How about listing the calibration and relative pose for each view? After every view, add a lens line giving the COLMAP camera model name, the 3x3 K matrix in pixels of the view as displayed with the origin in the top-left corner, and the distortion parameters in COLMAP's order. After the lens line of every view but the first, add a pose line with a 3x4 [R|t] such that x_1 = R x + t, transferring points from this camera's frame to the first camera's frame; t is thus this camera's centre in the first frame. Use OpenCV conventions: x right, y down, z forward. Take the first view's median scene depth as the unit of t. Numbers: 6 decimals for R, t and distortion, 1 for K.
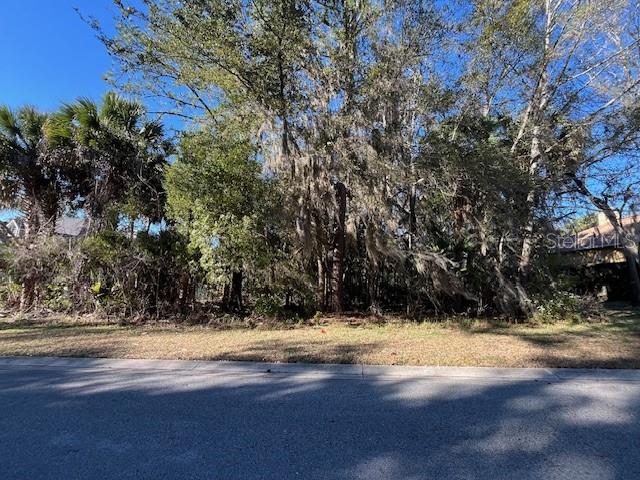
lens RADIAL K [[254.7, 0, 317.8], [0, 254.7, 235.9], [0, 0, 1]] dist [-0.013091, -0.000036]
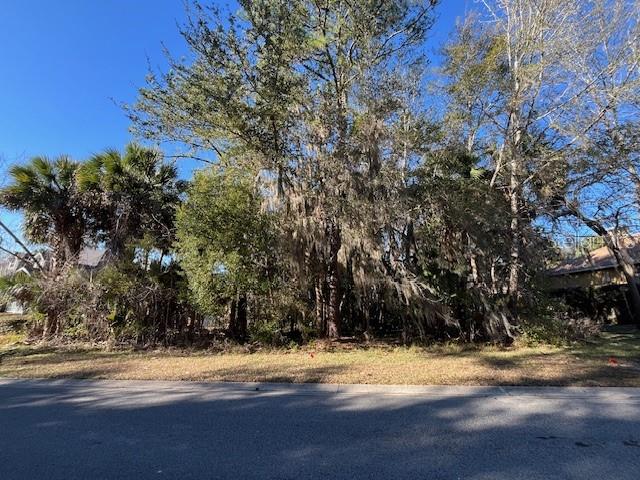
lens RADIAL K [[254.7, 0, 317.8], [0, 254.7, 235.9], [0, 0, 1]] dist [-0.013091, -0.000036]
pose [[0.998978, -0.021704, -0.039640, 0.062890], [0.017920, 0.995465, -0.093429, -0.022896], [0.041488, 0.092623, 0.994836, -0.084028]]
